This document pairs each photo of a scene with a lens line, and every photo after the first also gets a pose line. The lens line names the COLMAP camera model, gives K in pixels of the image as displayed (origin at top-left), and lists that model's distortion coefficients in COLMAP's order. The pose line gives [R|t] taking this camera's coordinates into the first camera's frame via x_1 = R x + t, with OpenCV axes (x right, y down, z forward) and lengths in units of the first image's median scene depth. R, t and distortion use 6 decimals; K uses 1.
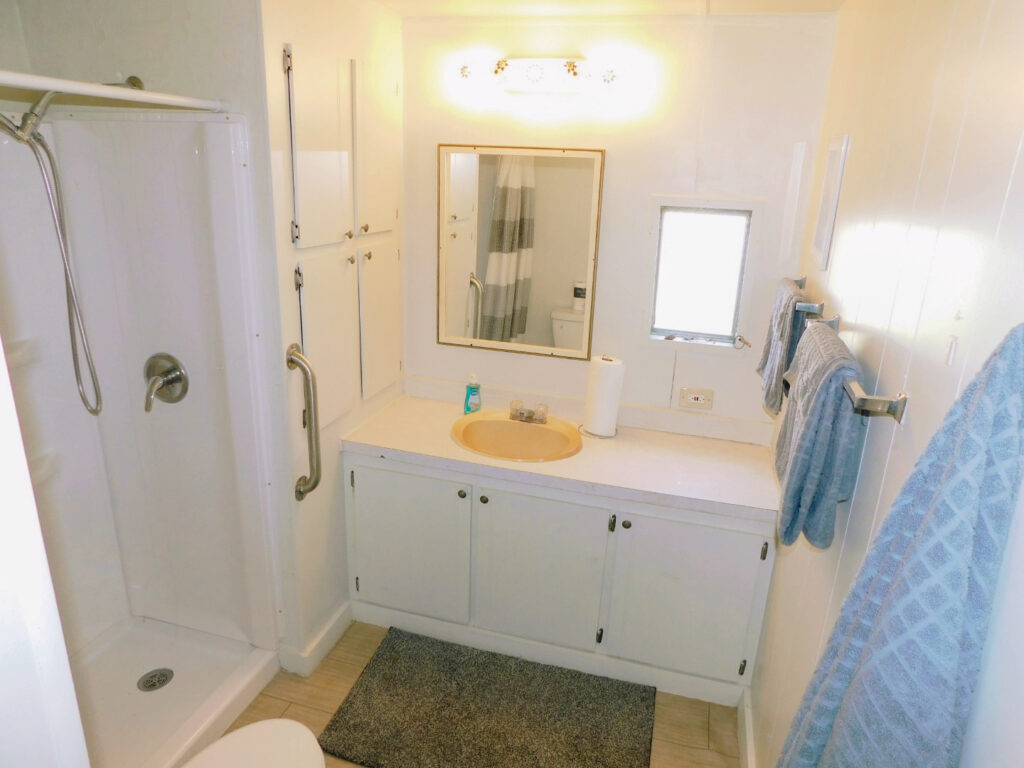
lens RADIAL K [[676.0, 0, 513.1], [0, 676.0, 384.2], [0, 0, 1]] dist [-0.068553, 0.055822]
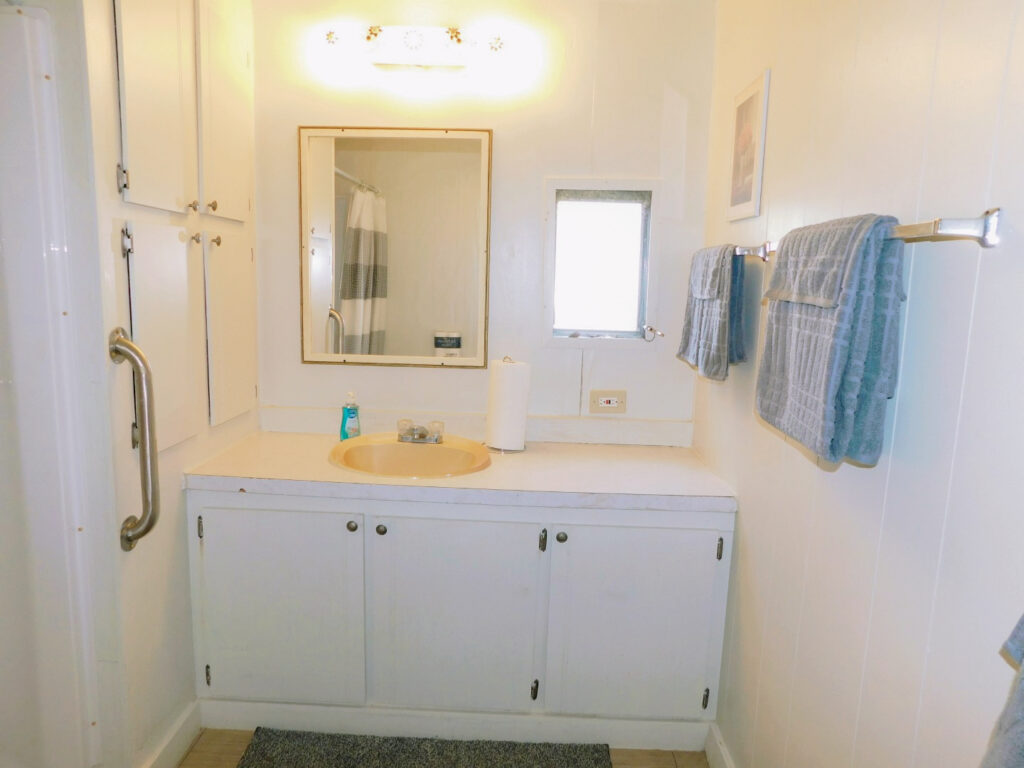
lens RADIAL K [[676.0, 0, 512.2], [0, 676.0, 385.2], [0, 0, 1]] dist [-0.068553, 0.055822]
pose [[0.967954, -0.048242, 0.246451, -0.078829], [0.085090, 0.986328, -0.141127, 0.125494], [-0.236273, 0.157575, 0.958825, 0.176349]]
